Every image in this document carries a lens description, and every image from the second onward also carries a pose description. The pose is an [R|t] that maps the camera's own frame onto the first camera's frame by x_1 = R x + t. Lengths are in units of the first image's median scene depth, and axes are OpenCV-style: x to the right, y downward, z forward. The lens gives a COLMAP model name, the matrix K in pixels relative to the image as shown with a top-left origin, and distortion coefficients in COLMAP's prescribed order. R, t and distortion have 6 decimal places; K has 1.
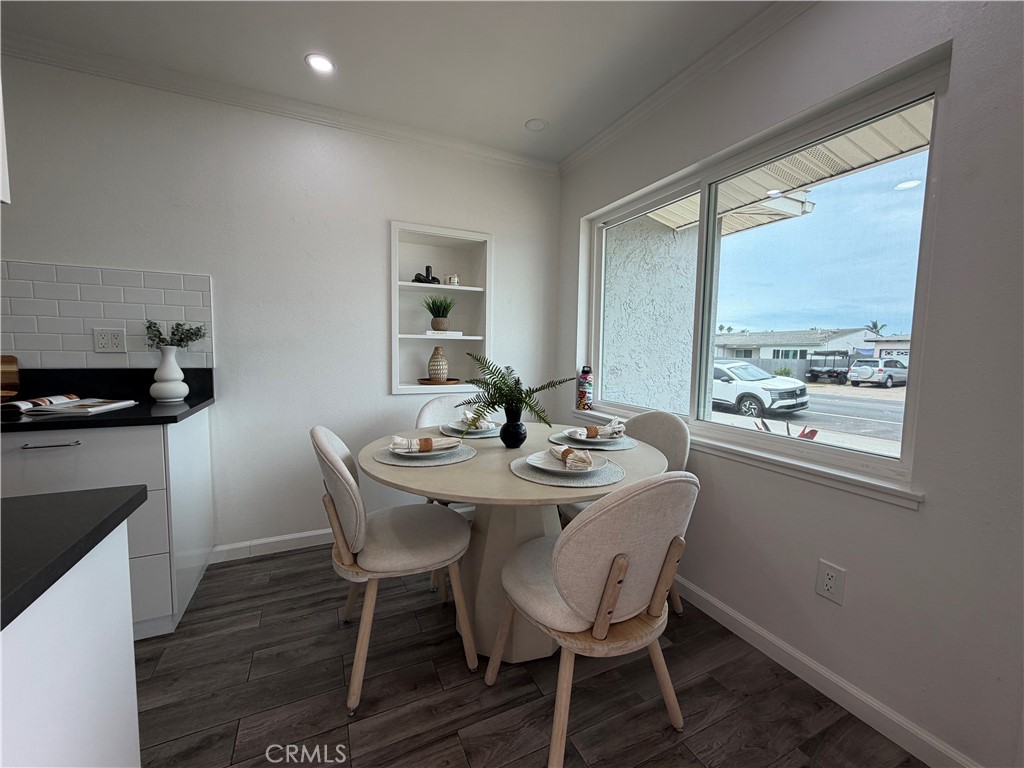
lens RADIAL K [[409.1, 0, 507.0], [0, 409.1, 385.5], [0, 0, 1]] dist [-0.002107, 0.000345]
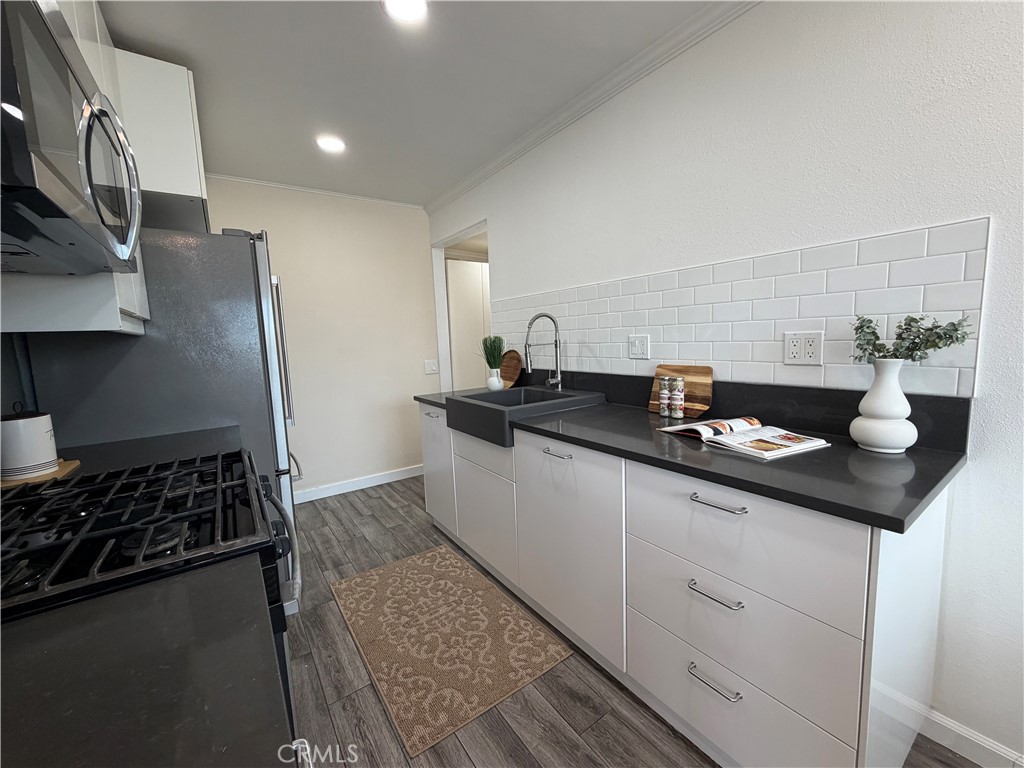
lens RADIAL K [[409.1, 0, 510.5], [0, 409.1, 384.0], [0, 0, 1]] dist [-0.002107, 0.000345]
pose [[0.172603, 0.092561, -0.980633, -0.340104], [-0.035922, 0.995504, 0.087642, -0.091483], [0.984336, 0.020099, 0.175152, 0.358756]]
